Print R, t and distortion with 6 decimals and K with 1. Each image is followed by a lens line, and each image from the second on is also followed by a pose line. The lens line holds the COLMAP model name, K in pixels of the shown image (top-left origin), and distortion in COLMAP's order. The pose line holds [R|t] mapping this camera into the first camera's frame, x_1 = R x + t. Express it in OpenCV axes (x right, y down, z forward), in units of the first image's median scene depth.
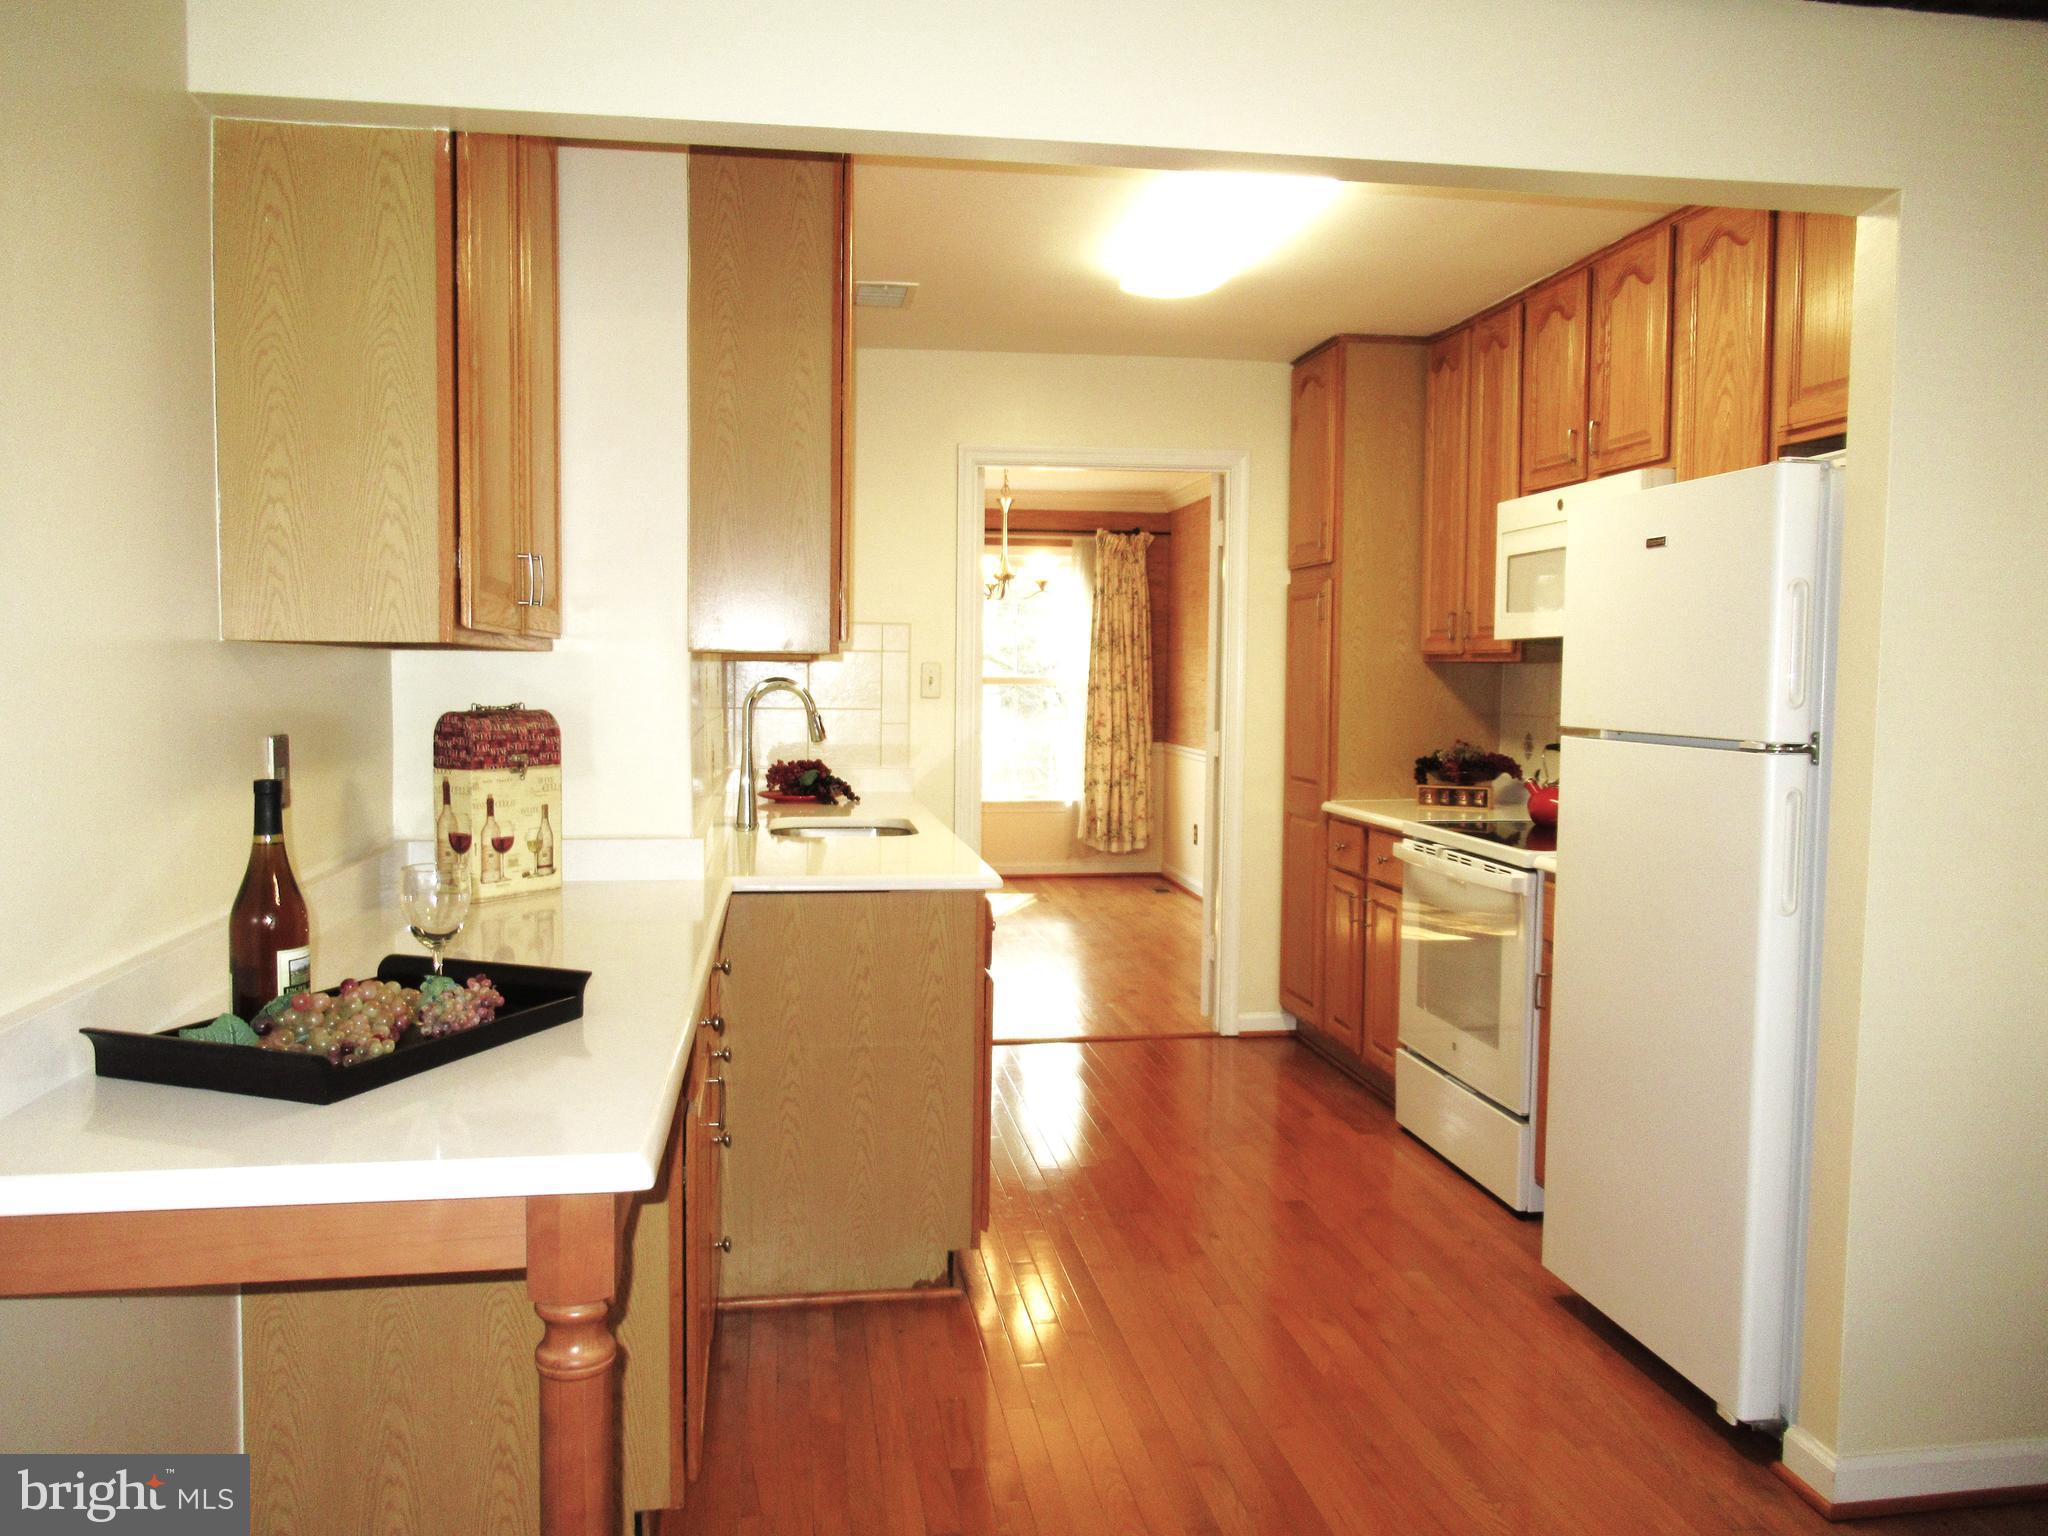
lens RADIAL K [[1538.5, 0, 1024.0], [0, 1538.5, 768.0], [0, 0, 1]] dist [-0.006287, 0.000770]
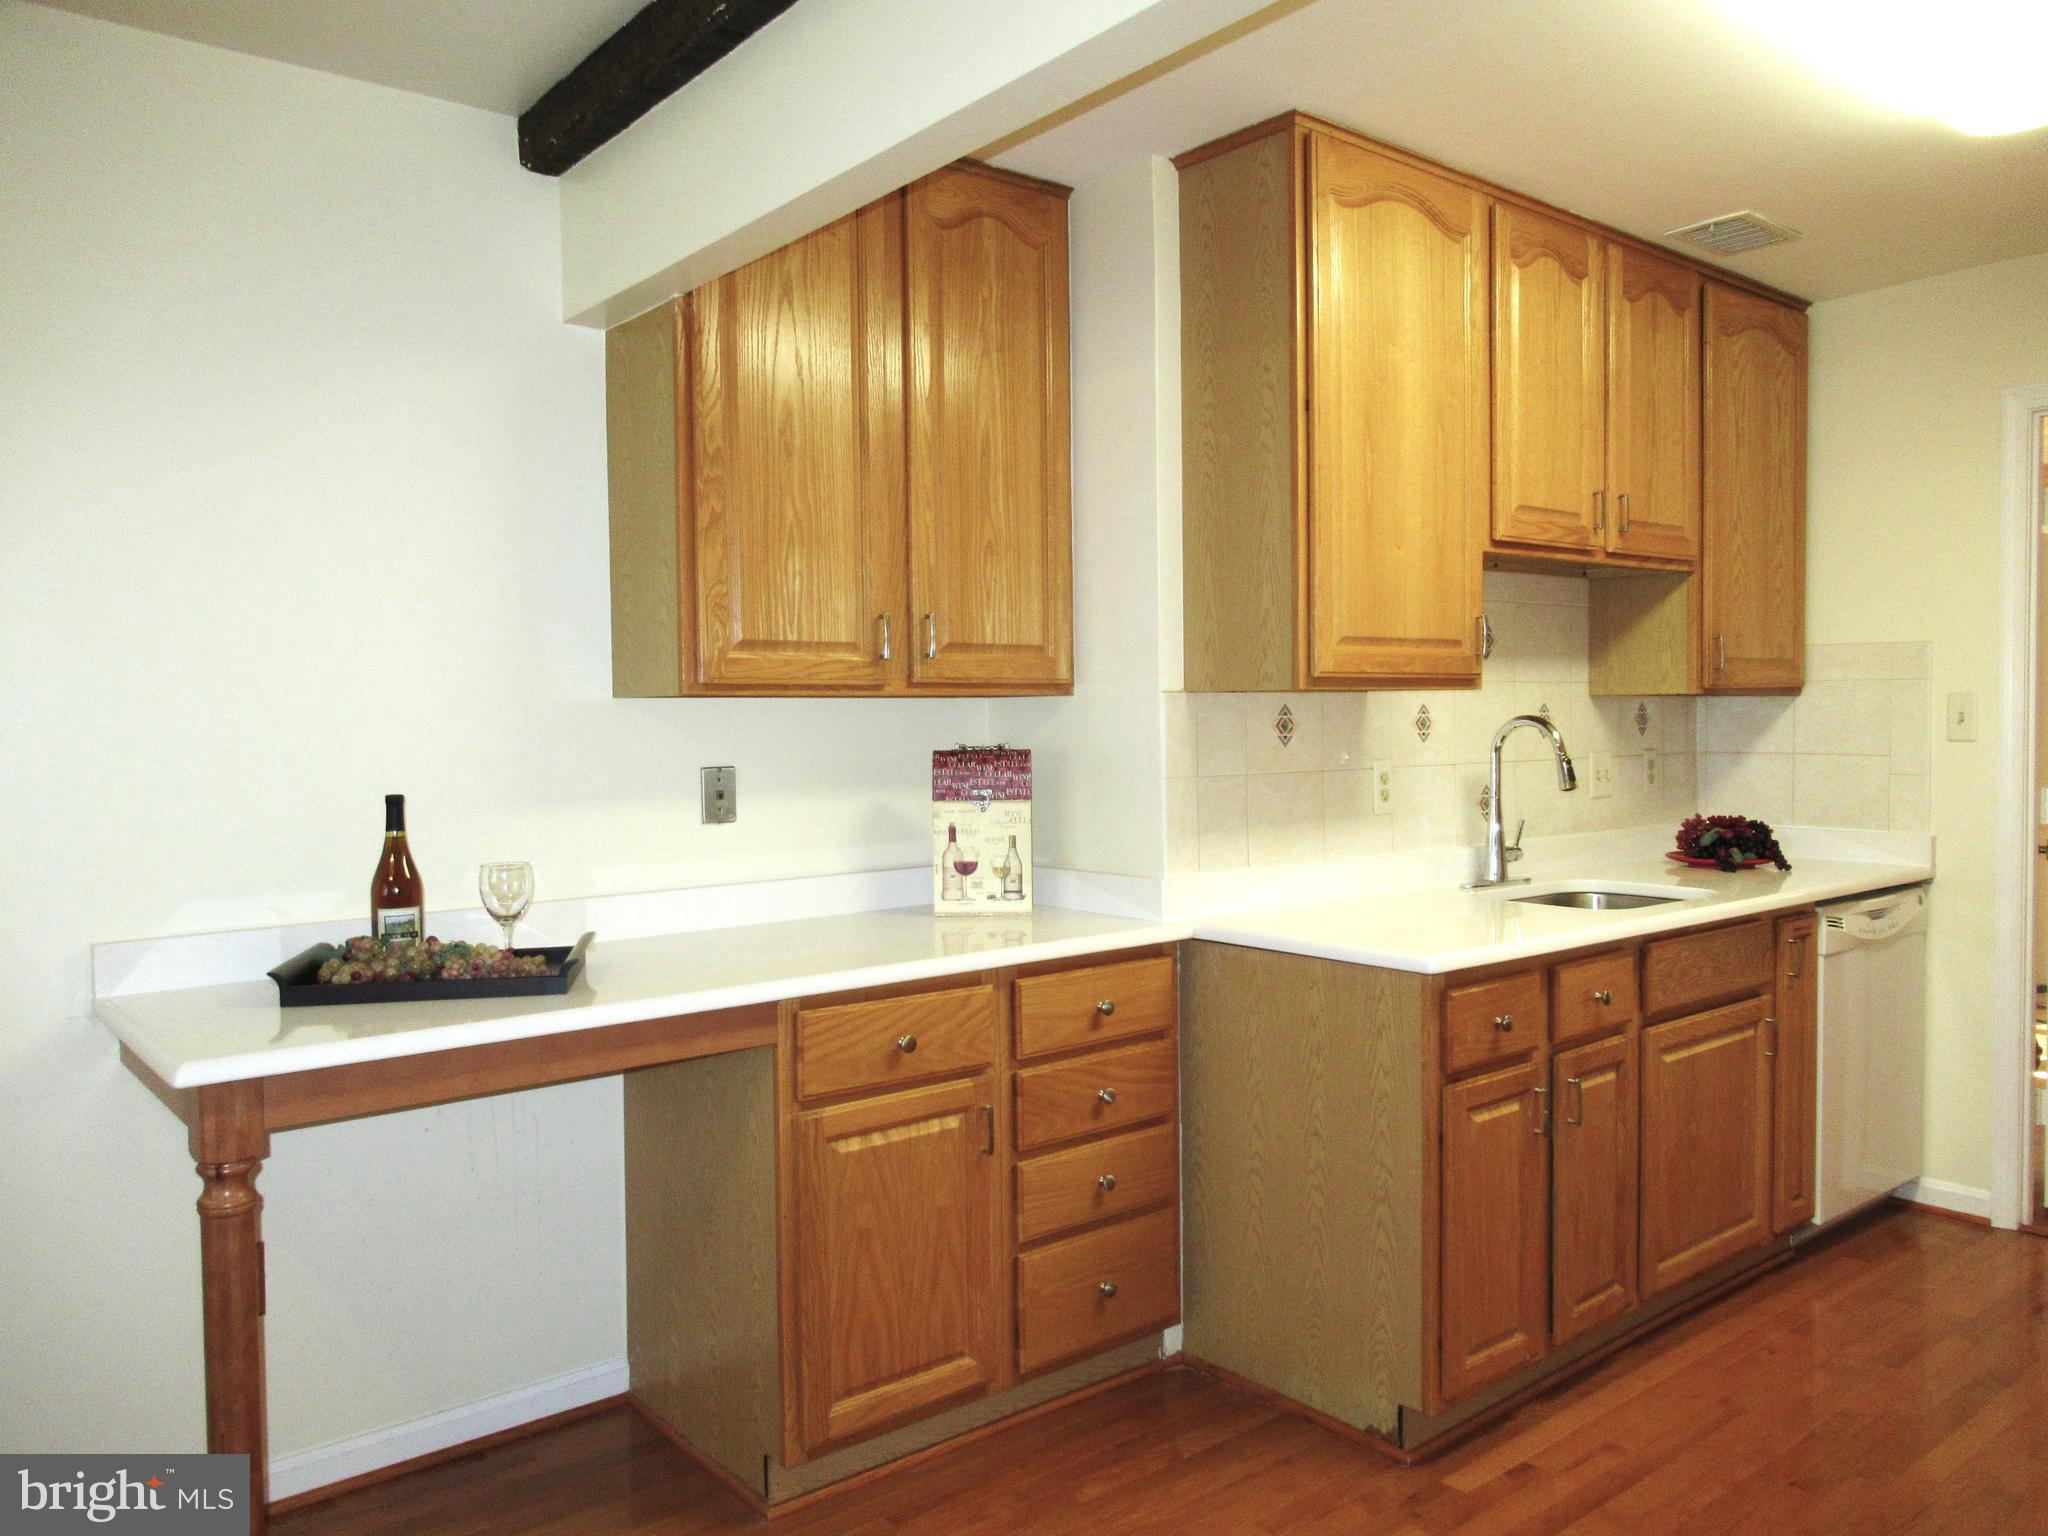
lens RADIAL K [[1538.5, 0, 1024.0], [0, 1538.5, 768.0], [0, 0, 1]] dist [-0.006287, 0.000770]
pose [[0.488802, 0.015696, -0.872253, 0.665564], [-0.036918, 0.999315, -0.002706, -0.022212], [0.871613, 0.033524, 0.489047, 0.476456]]
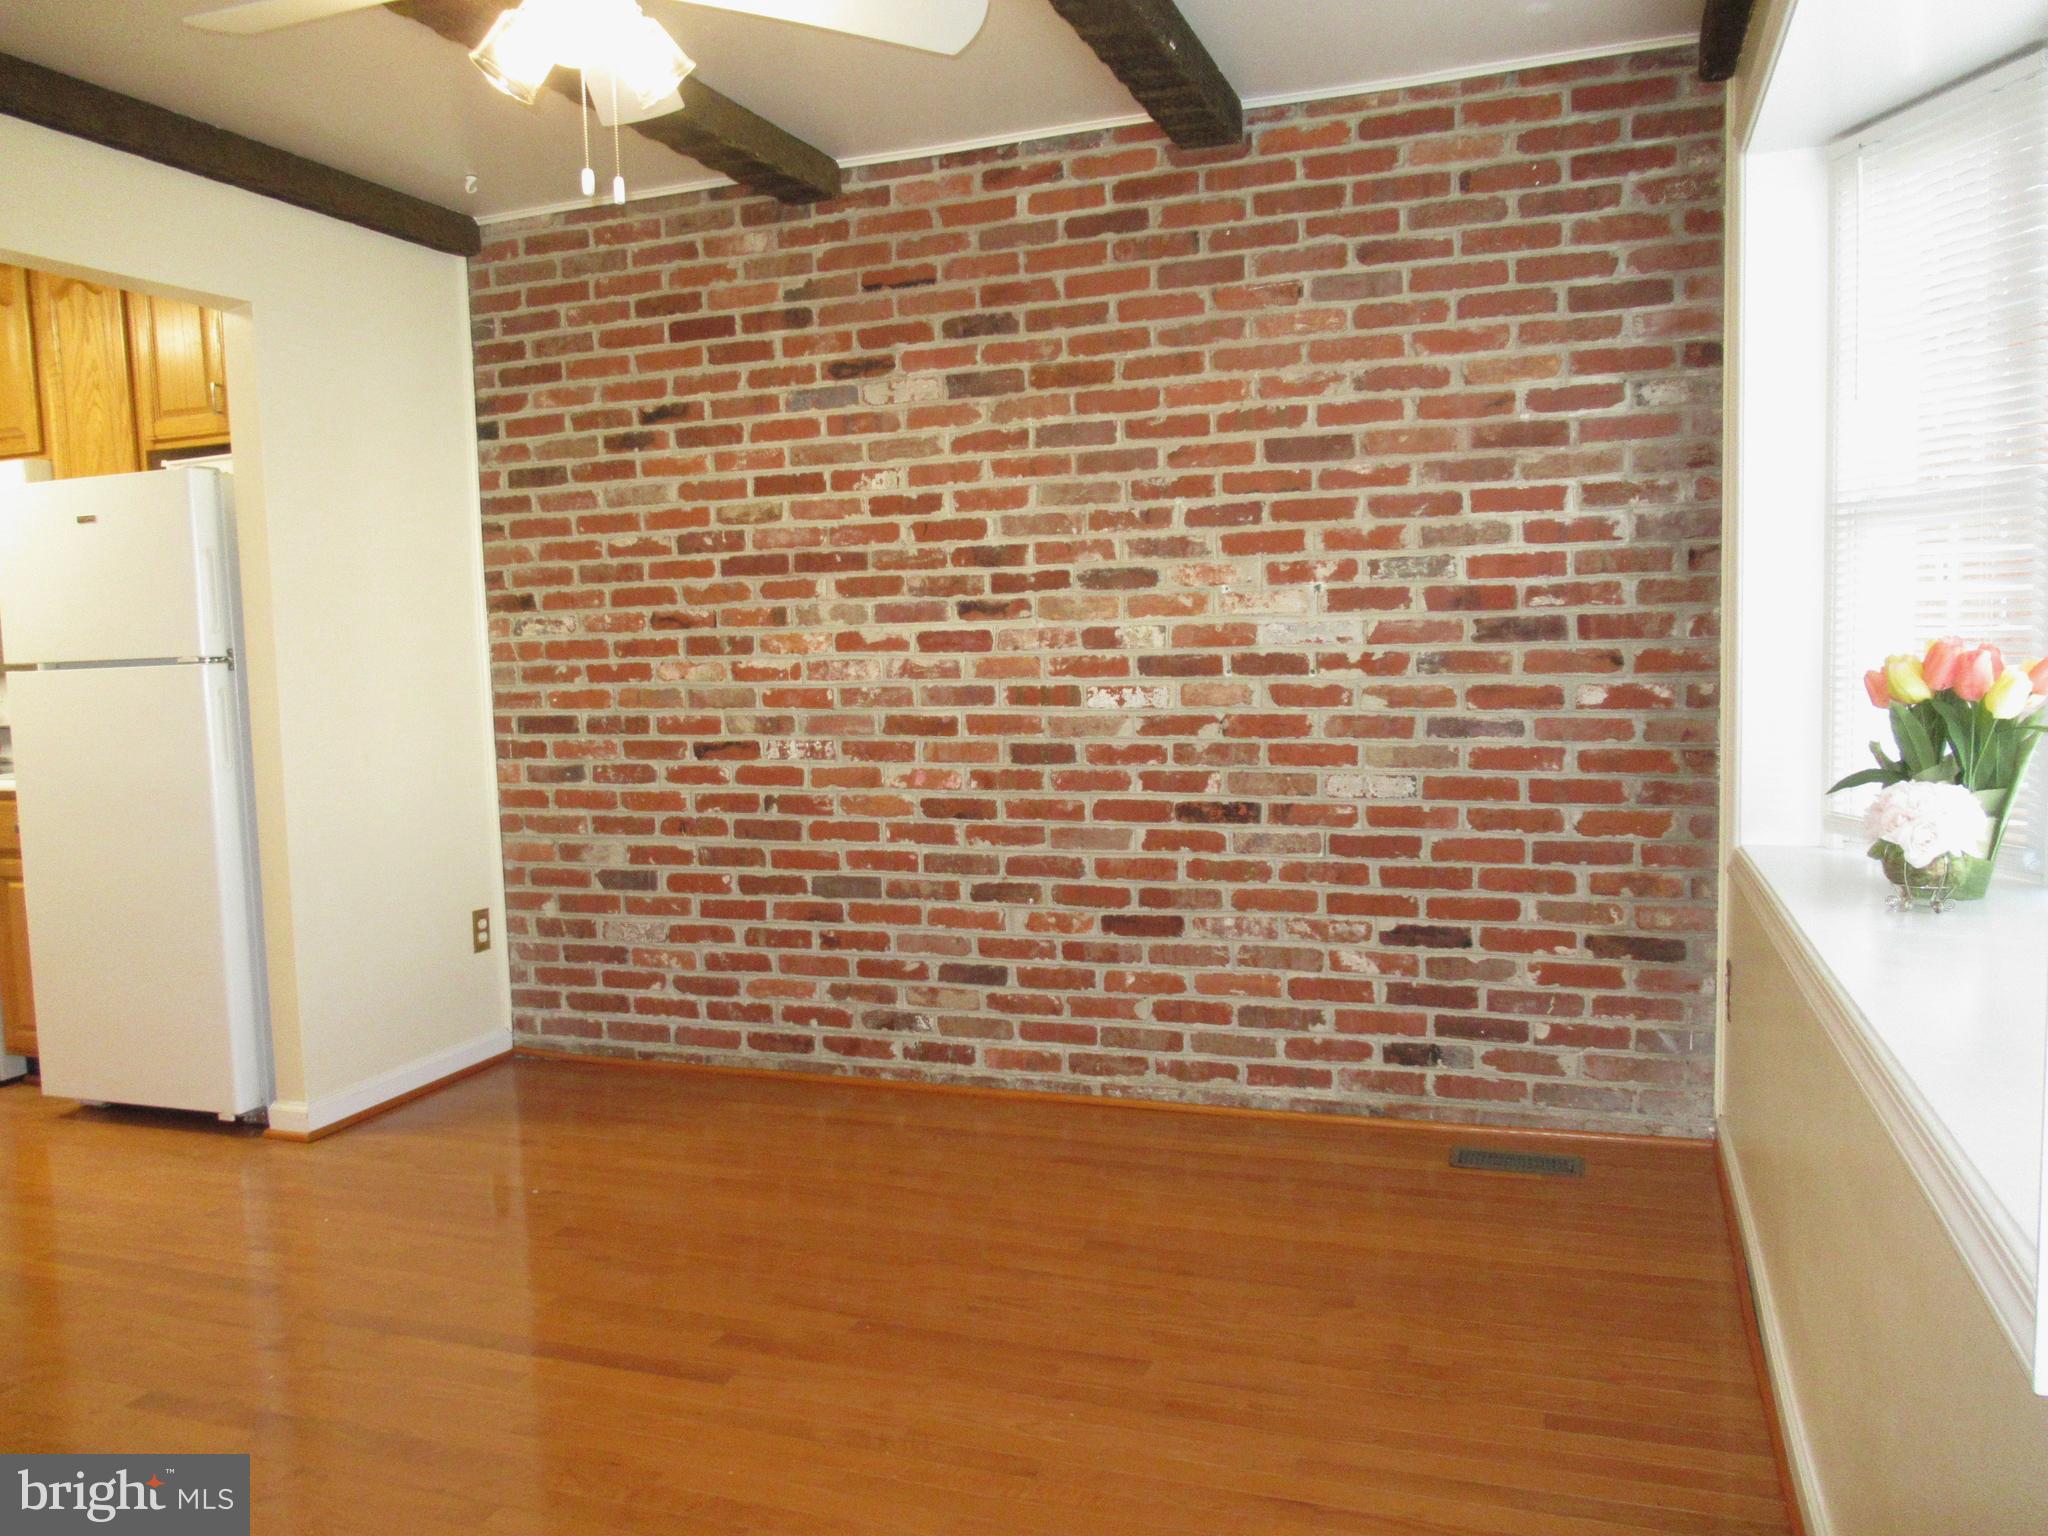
lens RADIAL K [[1538.5, 0, 1024.0], [0, 1538.5, 768.0], [0, 0, 1]] dist [-0.006287, 0.000770]
pose [[0.483414, -0.096148, 0.870096, -0.377573], [0.092414, 0.994001, 0.058496, 0.067705], [-0.870500, 0.052131, 0.489399, -0.359485]]
